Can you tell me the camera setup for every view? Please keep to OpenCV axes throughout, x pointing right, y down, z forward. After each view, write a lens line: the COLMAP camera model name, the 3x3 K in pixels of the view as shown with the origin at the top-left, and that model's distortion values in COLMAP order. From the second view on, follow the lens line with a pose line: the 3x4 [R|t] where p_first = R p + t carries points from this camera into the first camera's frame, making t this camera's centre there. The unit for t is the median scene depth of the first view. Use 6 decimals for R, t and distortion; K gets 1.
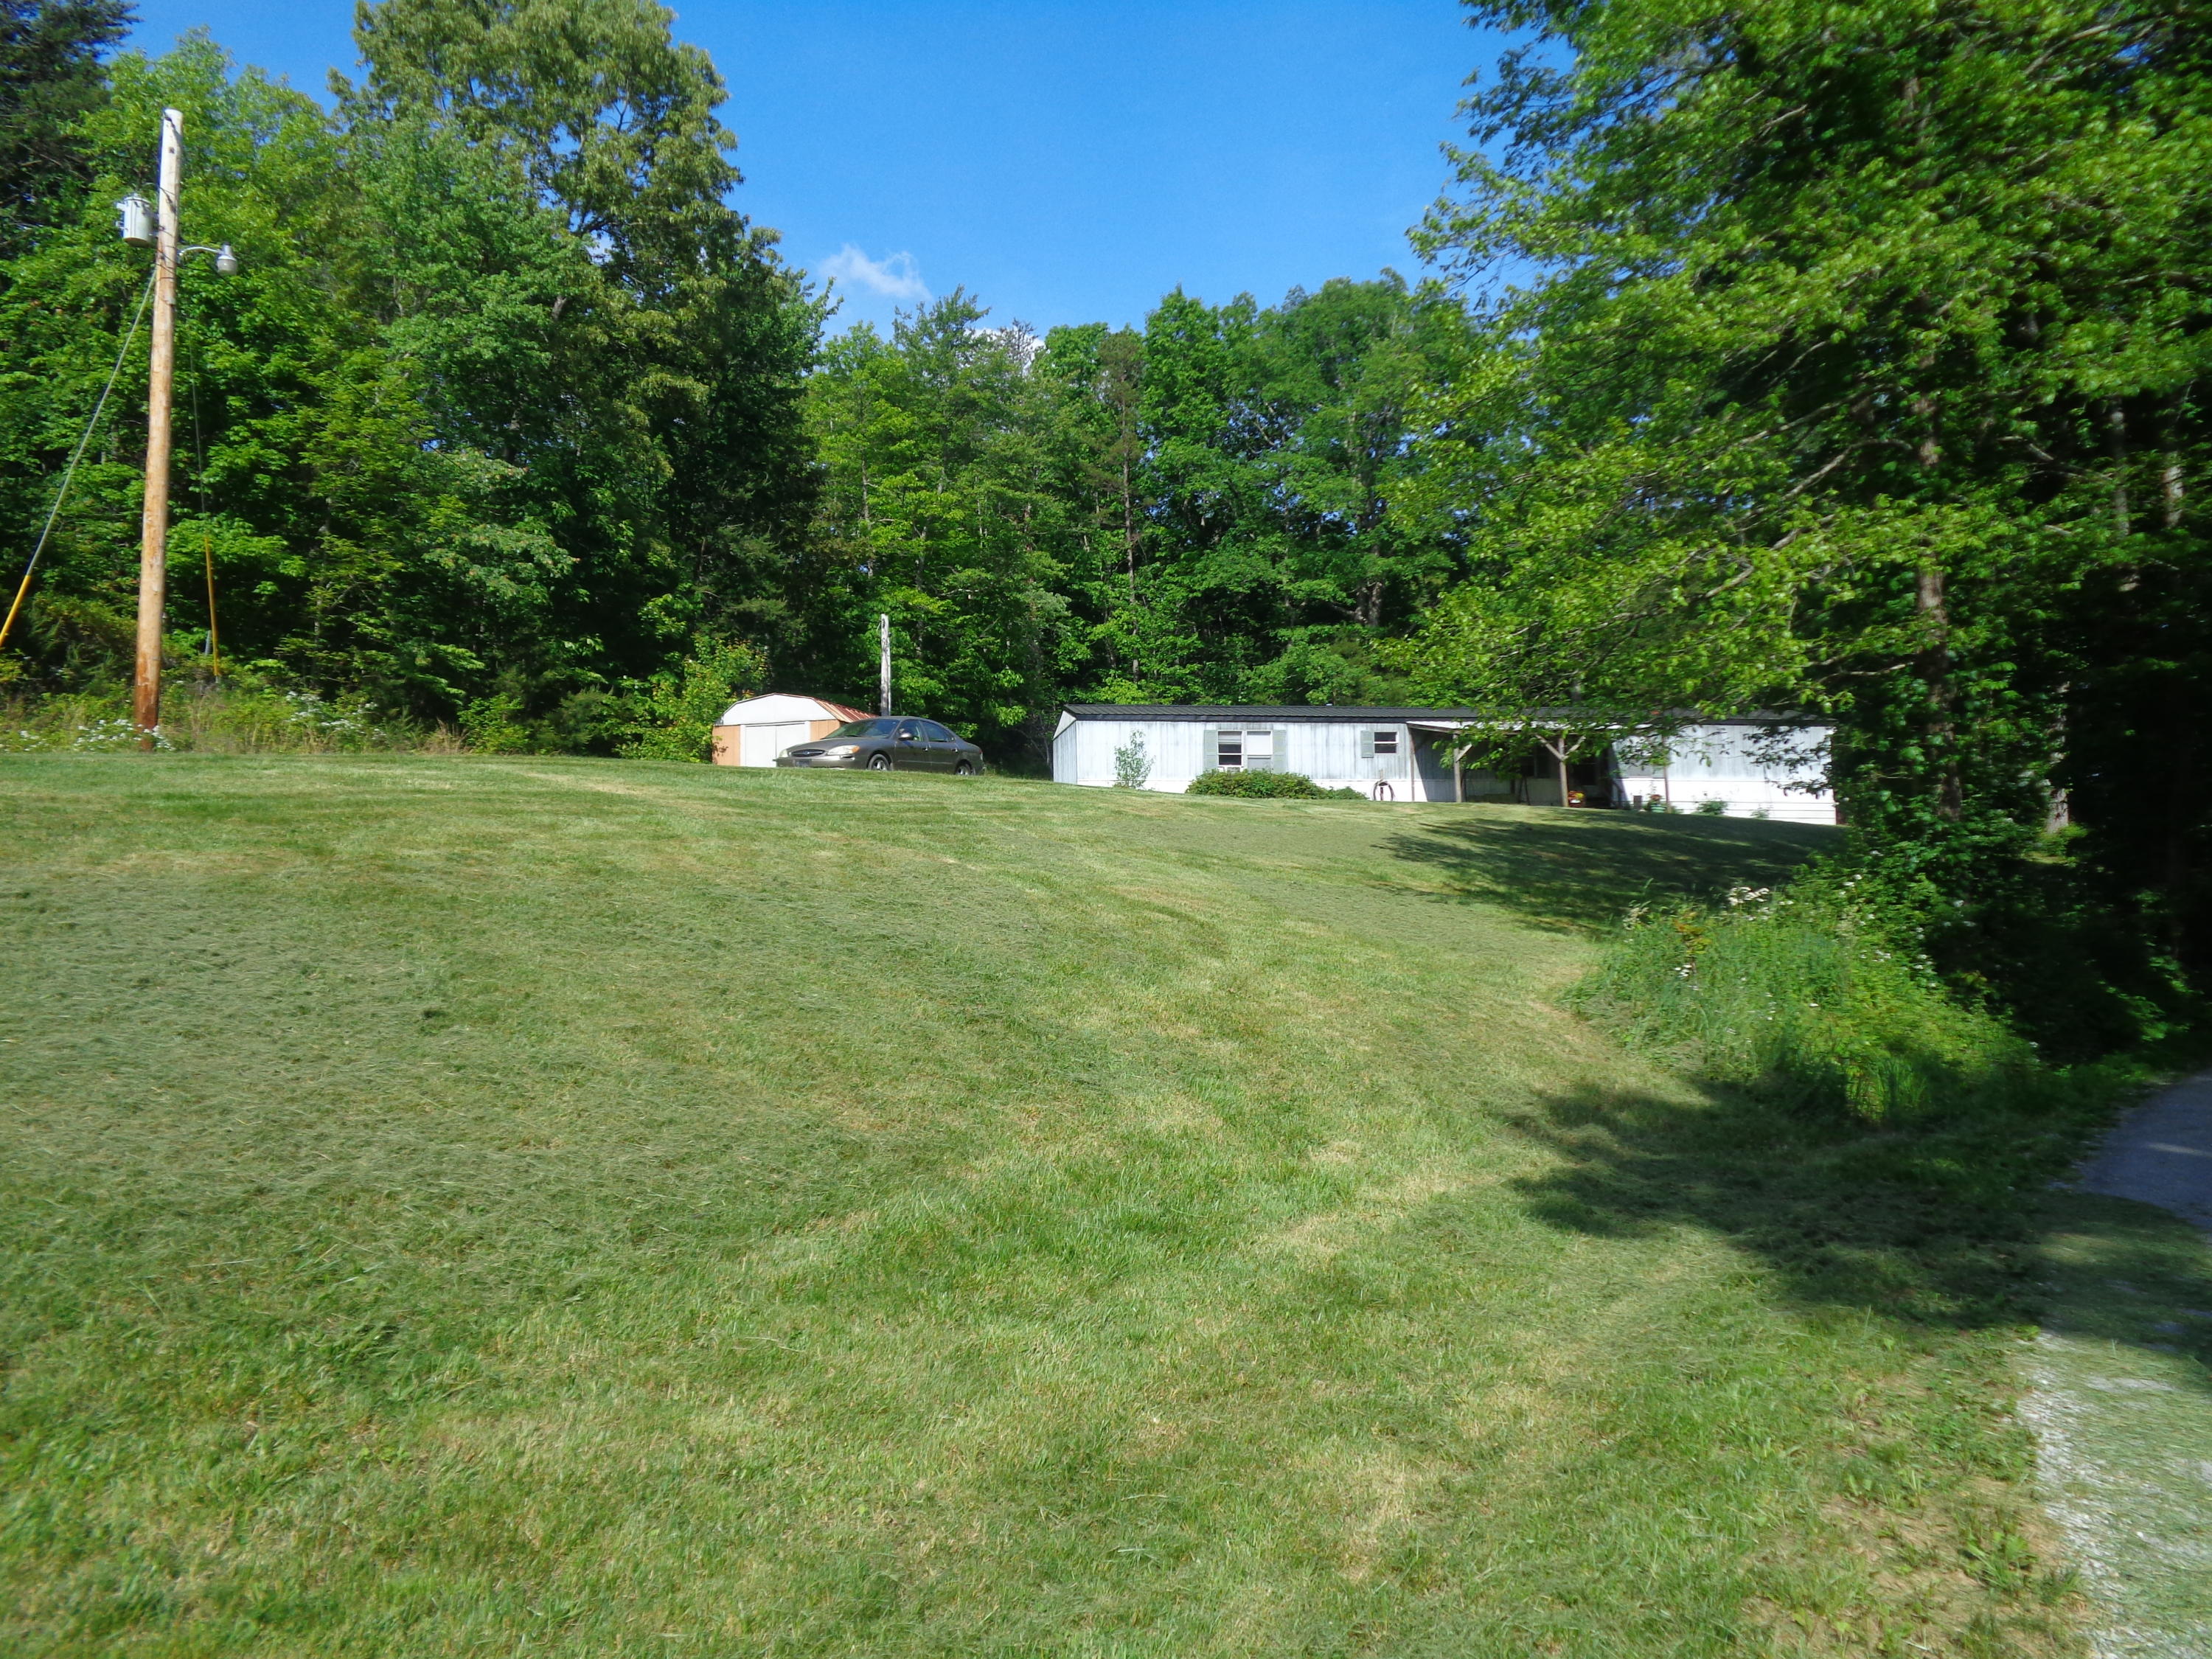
lens RADIAL K [[1636.6, 0, 1119.2], [0, 1636.6, 821.4], [0, 0, 1]] dist [0.007422, 0.003012]
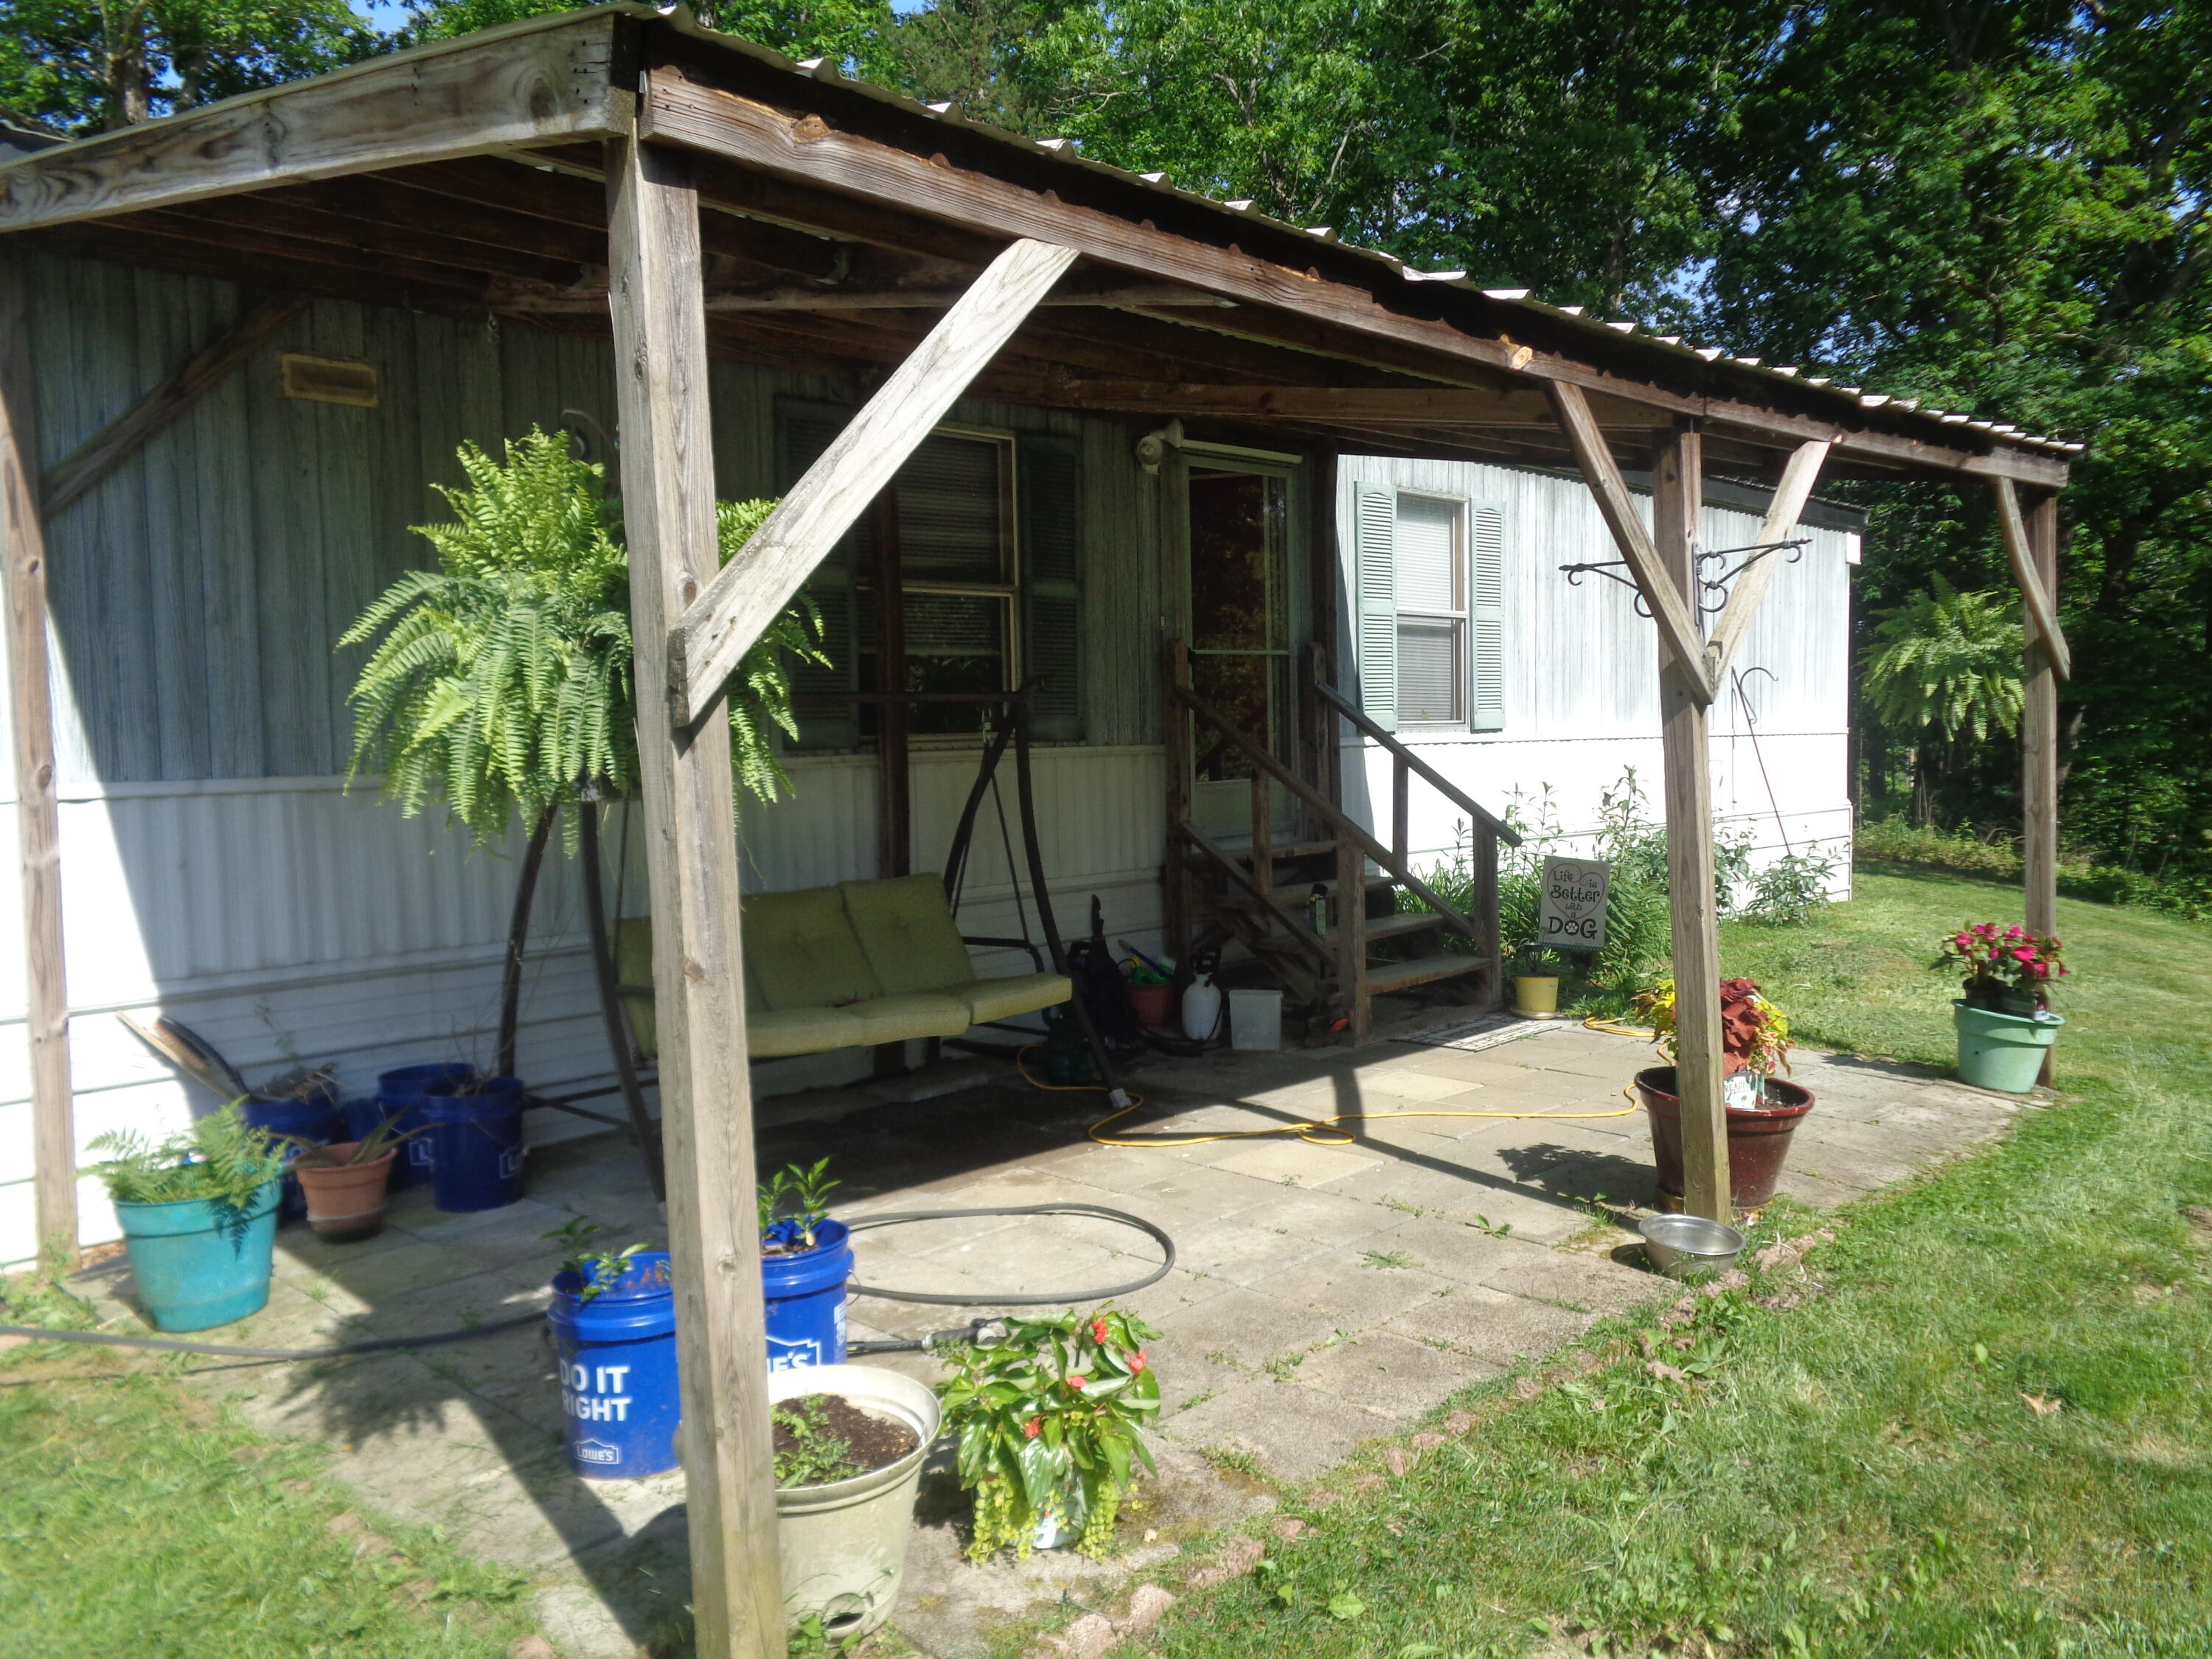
lens RADIAL K [[1636.6, 0, 1119.2], [0, 1636.6, 821.4], [0, 0, 1]] dist [0.007422, 0.003012]
pose [[0.808011, -0.036384, 0.588043, 0.115999], [-0.032068, 0.993896, 0.105559, -0.023914], [-0.588295, -0.104150, 0.801912, 0.585199]]
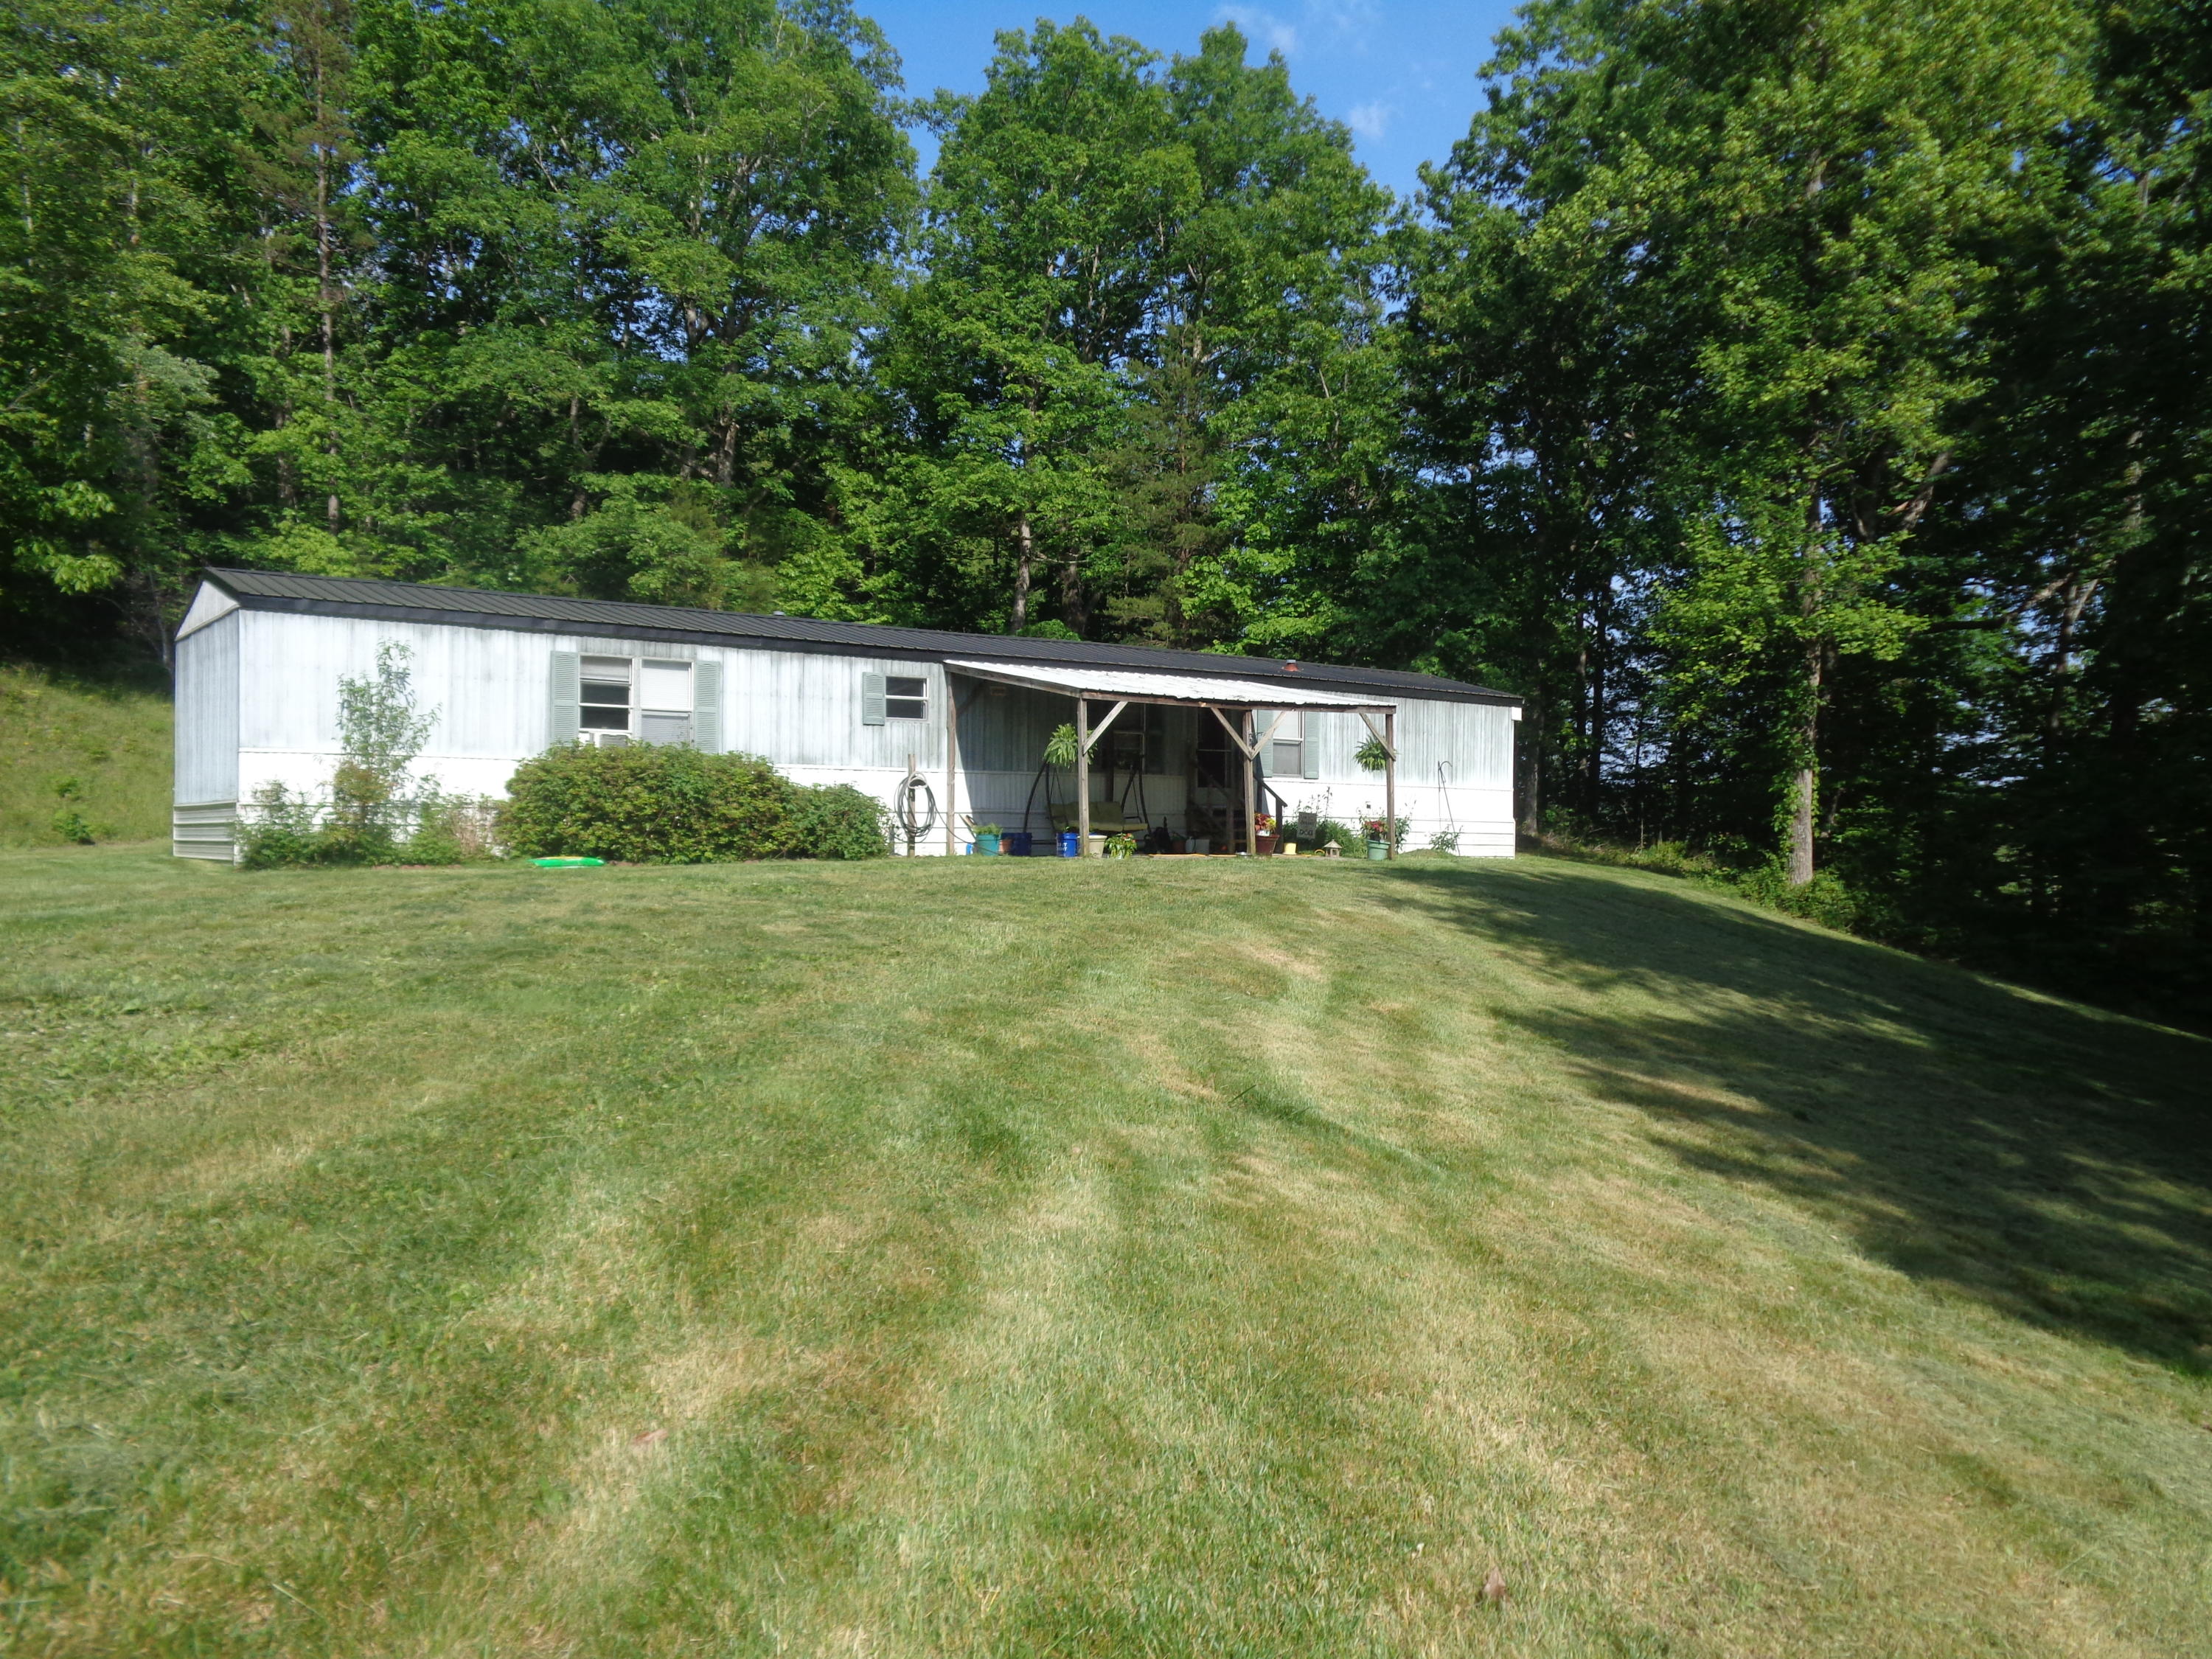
lens RADIAL K [[1677.0, 0, 1106.0], [0, 1677.0, 829.5], [0, 0, 1]] dist [0.012841, 0.001344]
pose [[0.892907, 0.021512, 0.449728, -0.013331], [-0.051588, 0.997168, 0.054728, -0.025622], [-0.447277, -0.072068, 0.891487, 0.324287]]
